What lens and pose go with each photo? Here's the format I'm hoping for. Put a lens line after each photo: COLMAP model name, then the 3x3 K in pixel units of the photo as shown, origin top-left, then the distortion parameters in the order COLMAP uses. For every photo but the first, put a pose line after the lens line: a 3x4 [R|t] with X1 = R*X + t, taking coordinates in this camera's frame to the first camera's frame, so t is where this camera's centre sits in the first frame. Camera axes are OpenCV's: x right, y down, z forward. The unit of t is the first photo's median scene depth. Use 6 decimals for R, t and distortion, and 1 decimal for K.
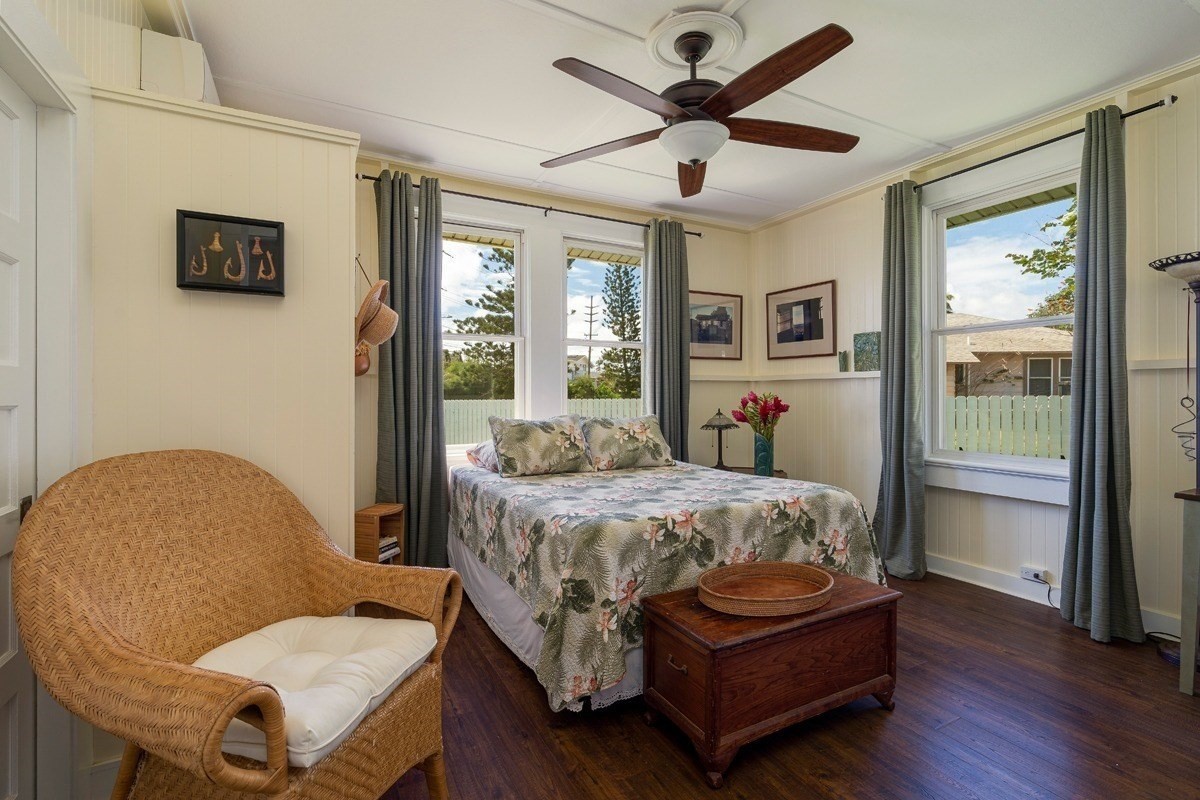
lens RADIAL K [[543.8, 0, 598.4], [0, 543.8, 394.8], [0, 0, 1]] dist [-0.001376, -0.000111]
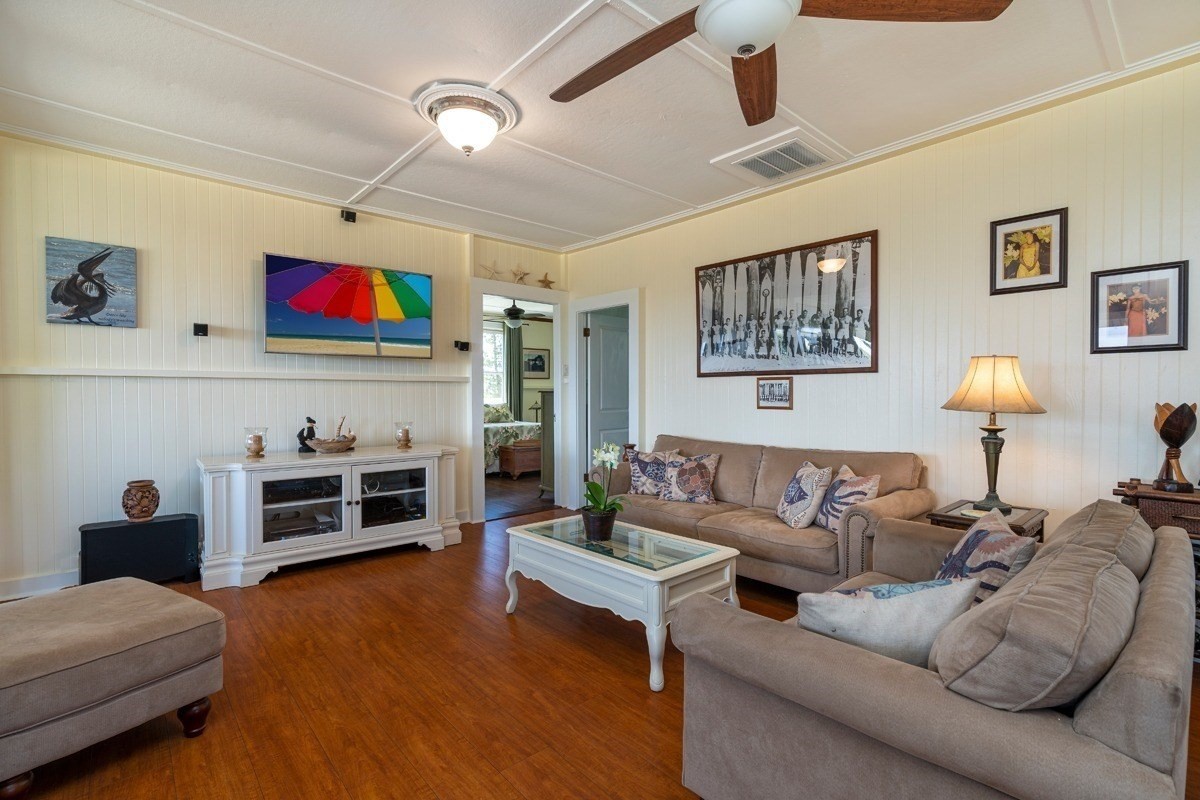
lens RADIAL K [[543.8, 0, 599.5], [0, 543.8, 400.2], [0, 0, 1]] dist [-0.001376, -0.000111]
pose [[0.972390, -0.010686, 0.233119, -0.064747], [0.009081, 0.999927, 0.007958, 0.009644], [-0.233187, -0.005622, 0.972416, -1.539169]]
